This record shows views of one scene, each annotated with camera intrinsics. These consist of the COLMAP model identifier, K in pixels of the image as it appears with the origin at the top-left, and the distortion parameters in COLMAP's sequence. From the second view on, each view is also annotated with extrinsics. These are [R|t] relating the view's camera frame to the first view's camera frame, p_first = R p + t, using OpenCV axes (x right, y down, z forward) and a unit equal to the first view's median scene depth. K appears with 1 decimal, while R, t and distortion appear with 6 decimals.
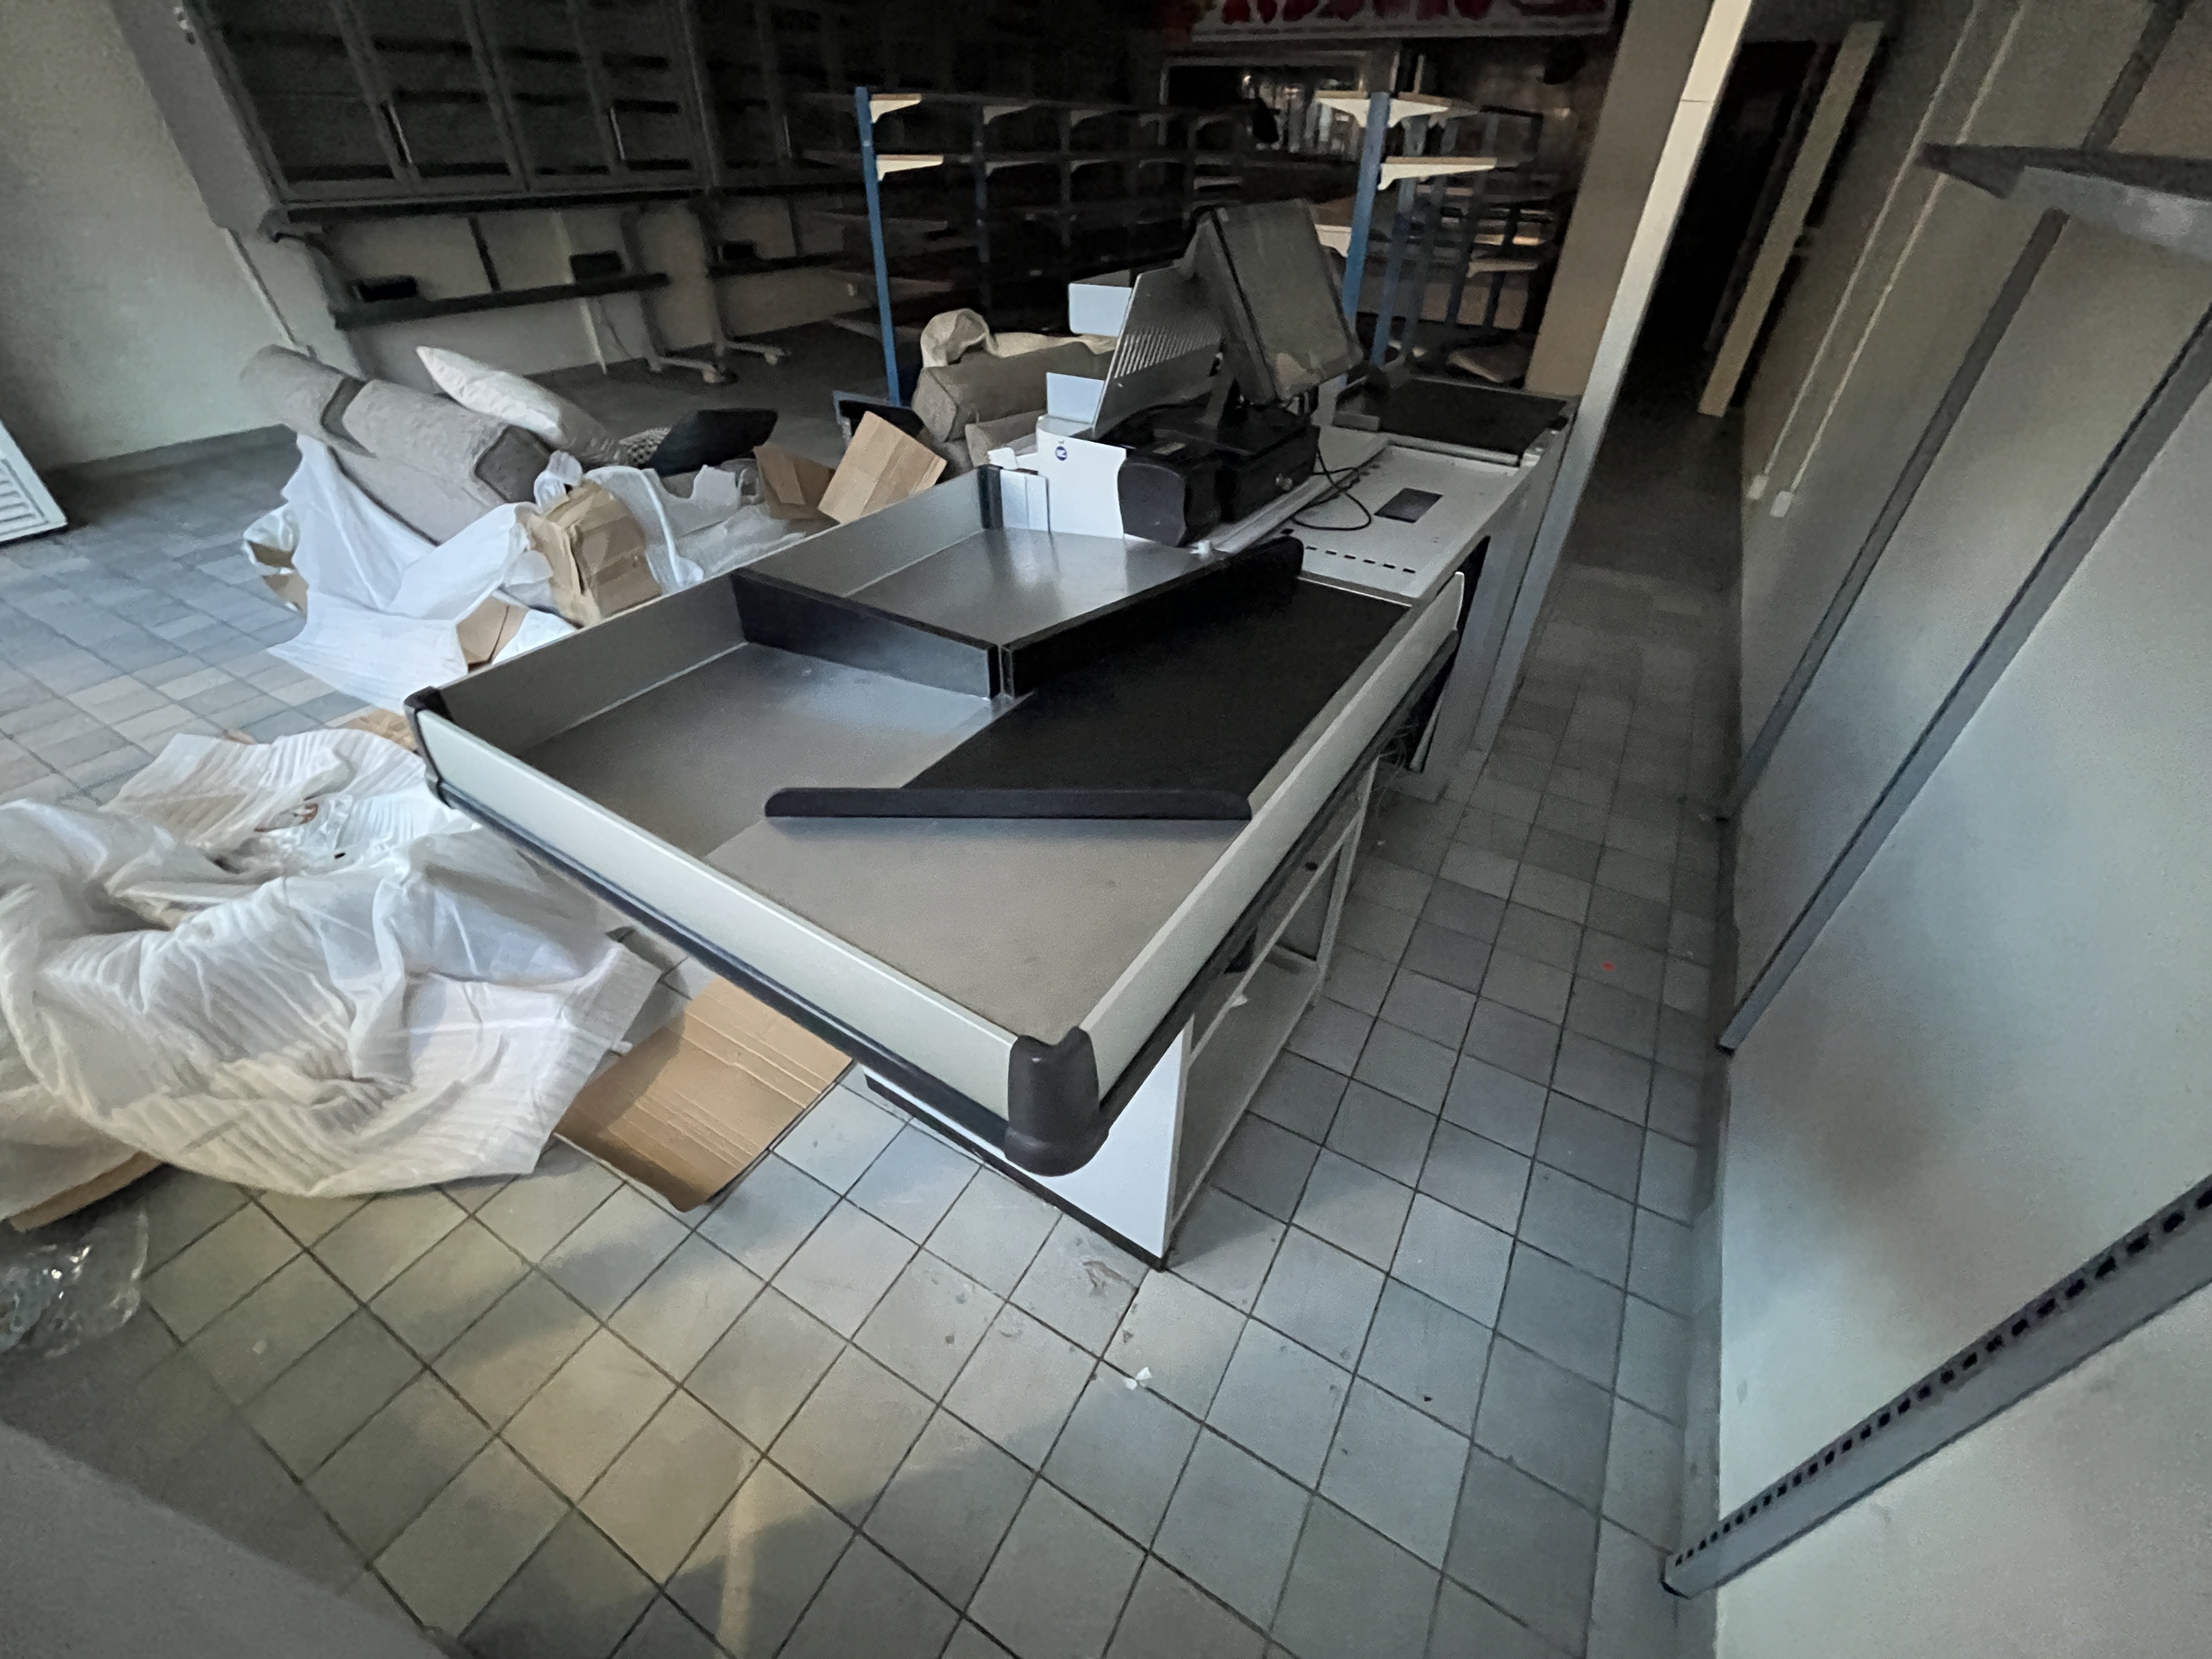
lens RADIAL K [[900.5, 0, 1106.0], [0, 900.5, 829.5], [0, 0, 1]] dist [0.000089, -0.000165]
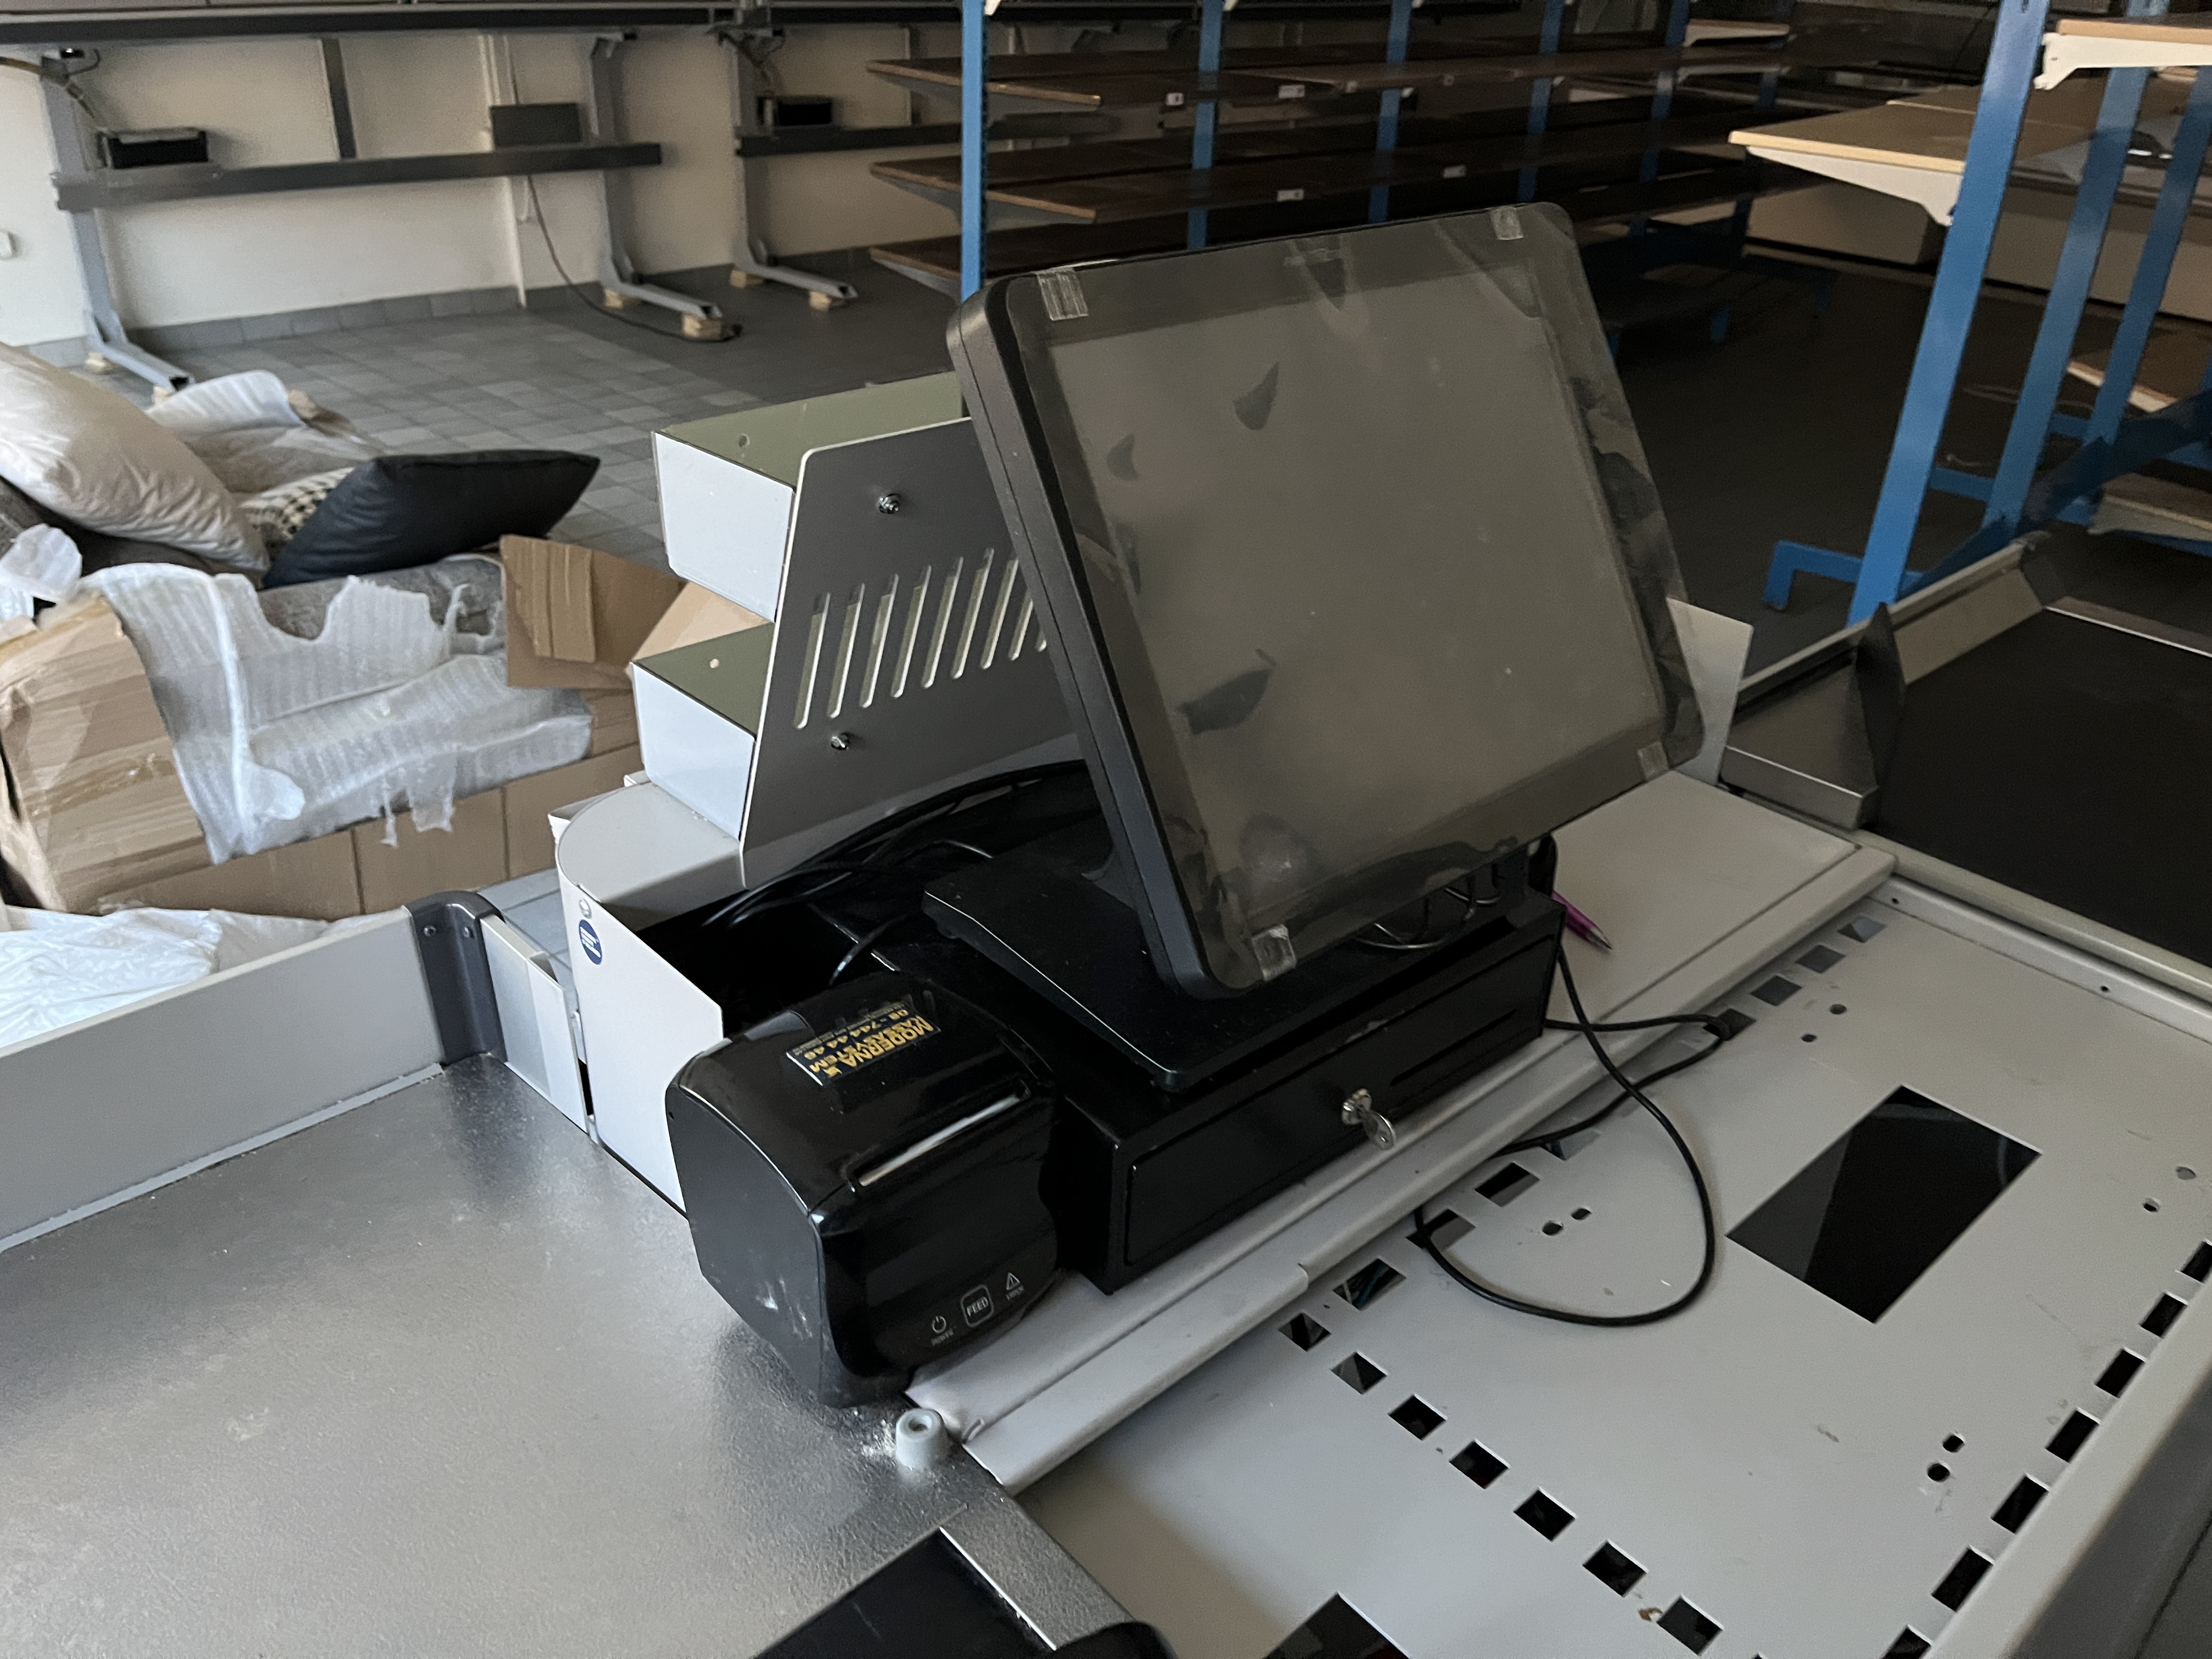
lens RADIAL K [[1681.2, 0, 1106.0], [0, 1681.2, 829.5], [0, 0, 1]] dist [0.072244, -0.094627]
pose [[0.965504, 0.142981, -0.217618, 0.201850], [-0.177496, 0.972887, -0.148278, -0.346133], [0.190517, 0.181789, 0.964705, 0.416463]]
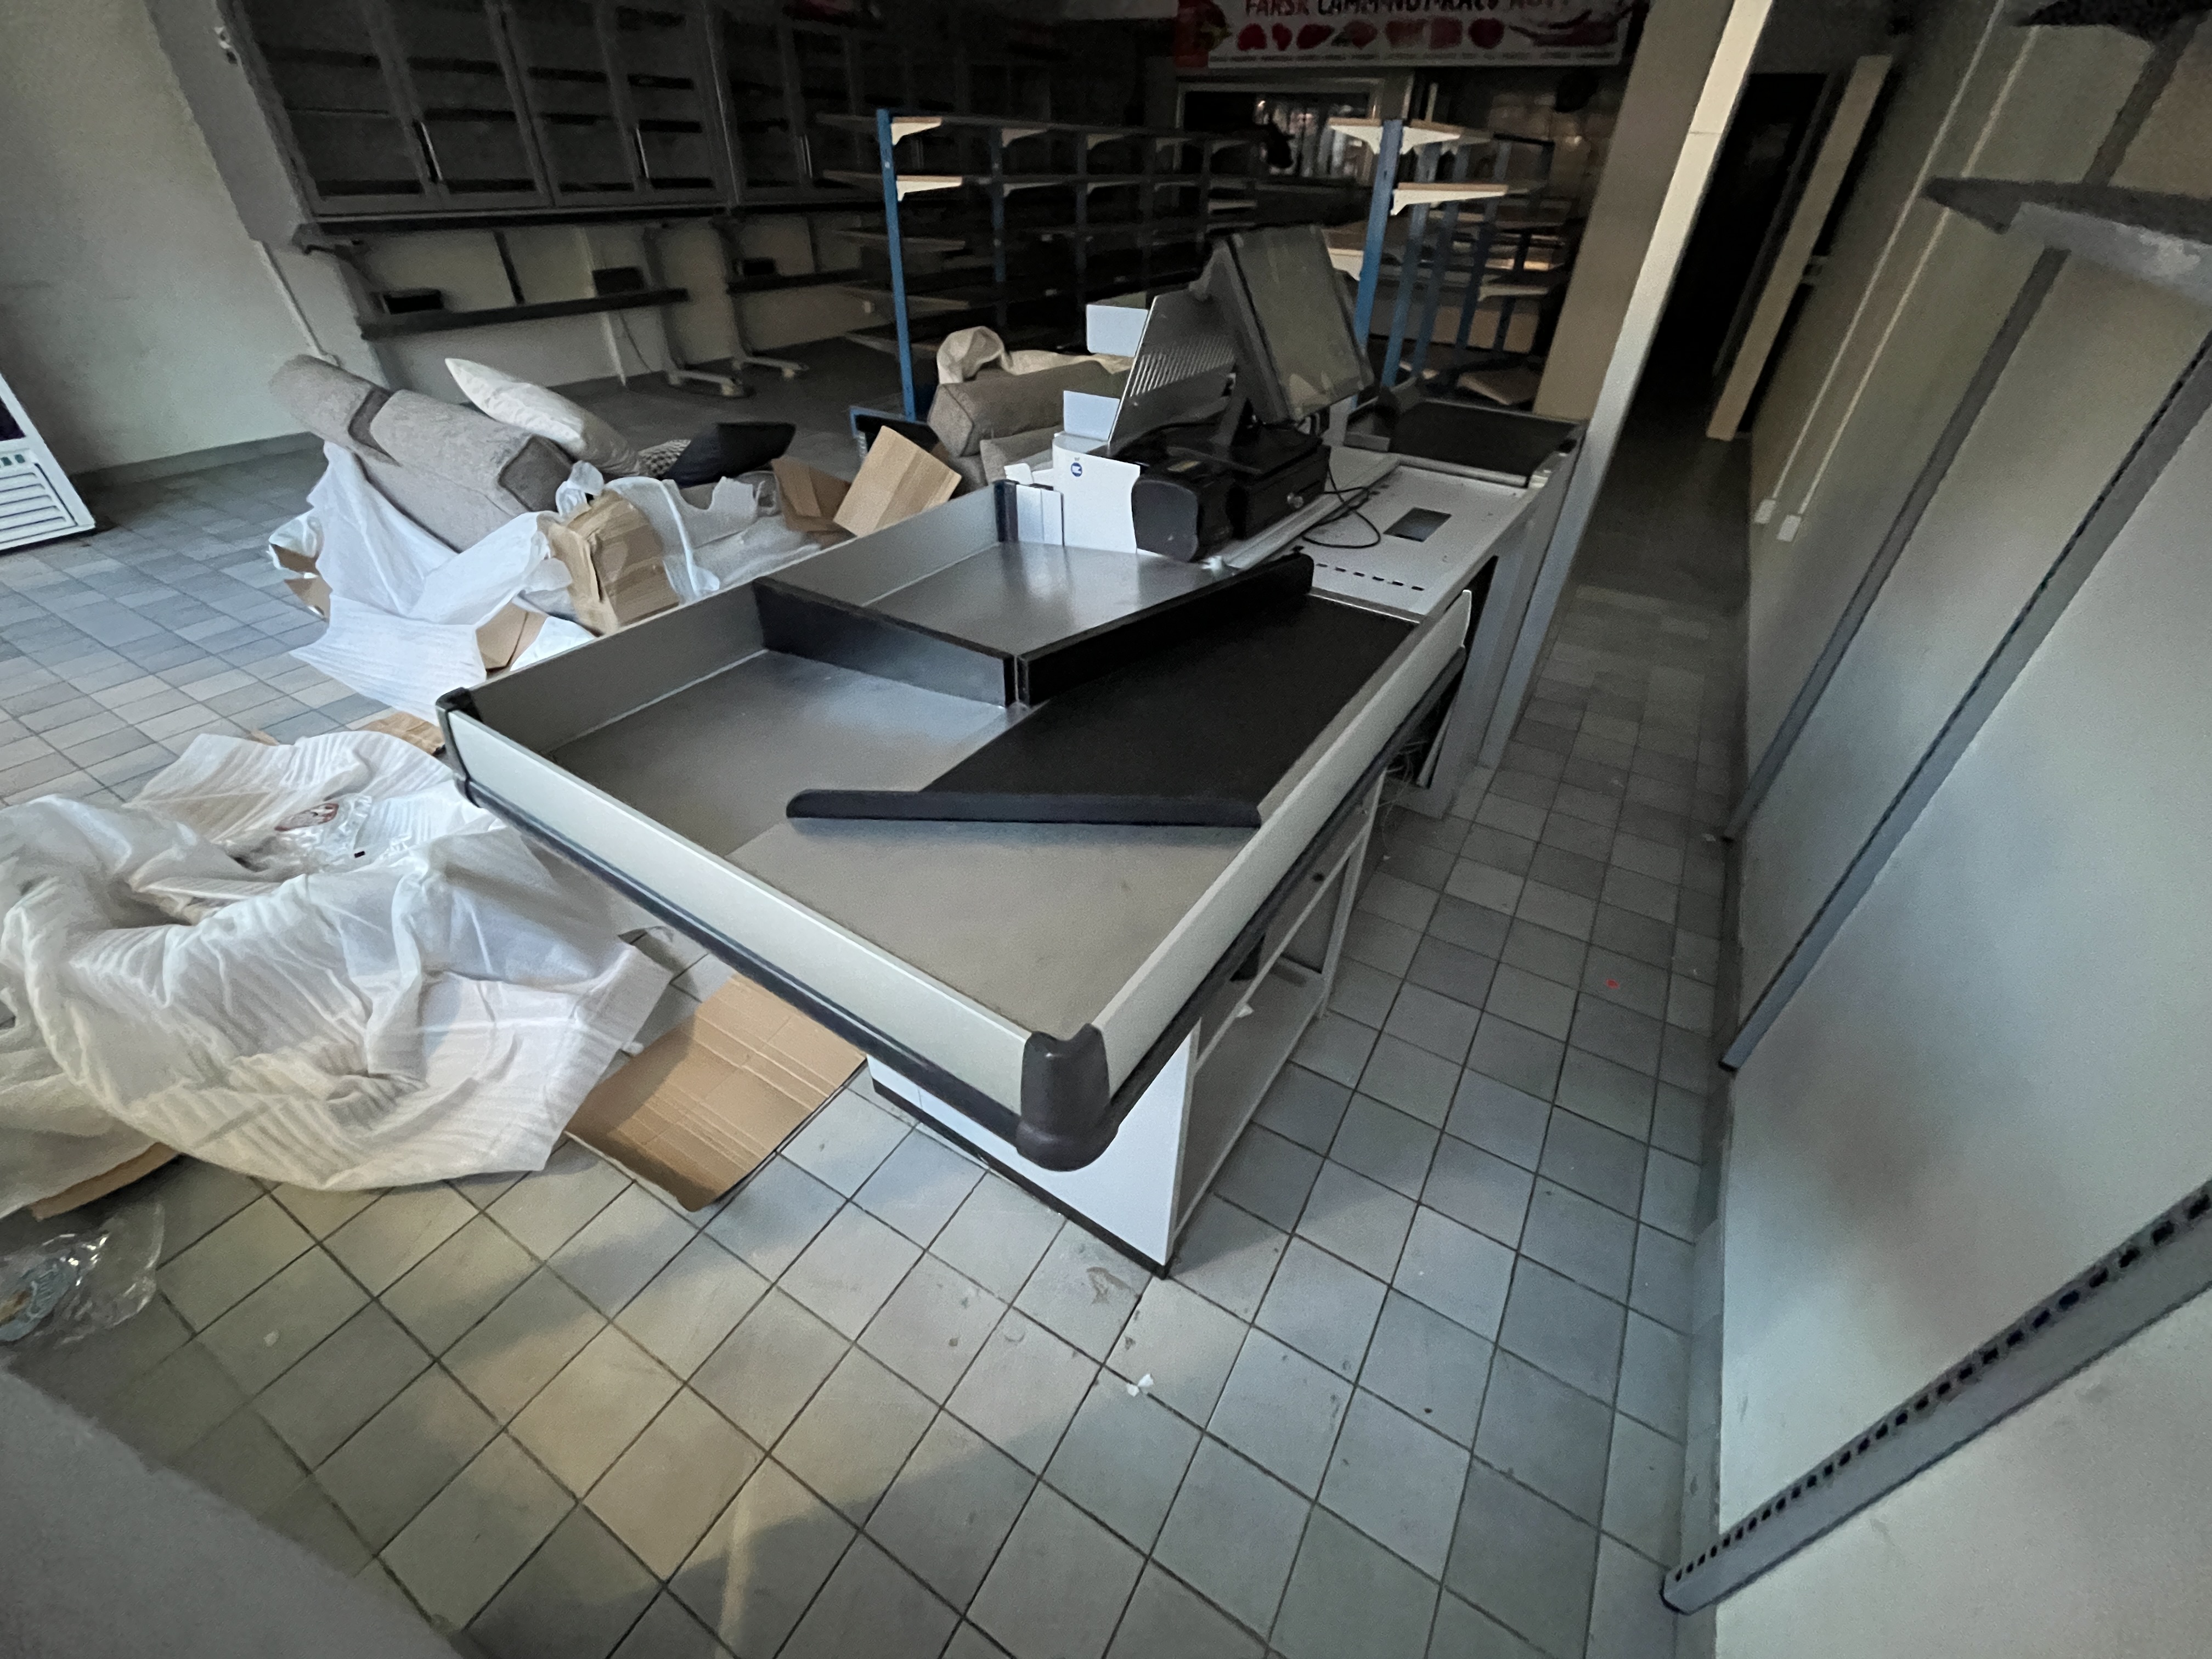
lens RADIAL K [[900.5, 0, 1106.0], [0, 900.5, 829.5], [0, 0, 1]] dist [0.000089, -0.000165]
pose [[0.999879, 0.014387, -0.005987, -0.003591], [-0.014480, 0.999771, -0.015736, 0.004474], [0.005760, 0.015821, 0.999858, -0.010658]]
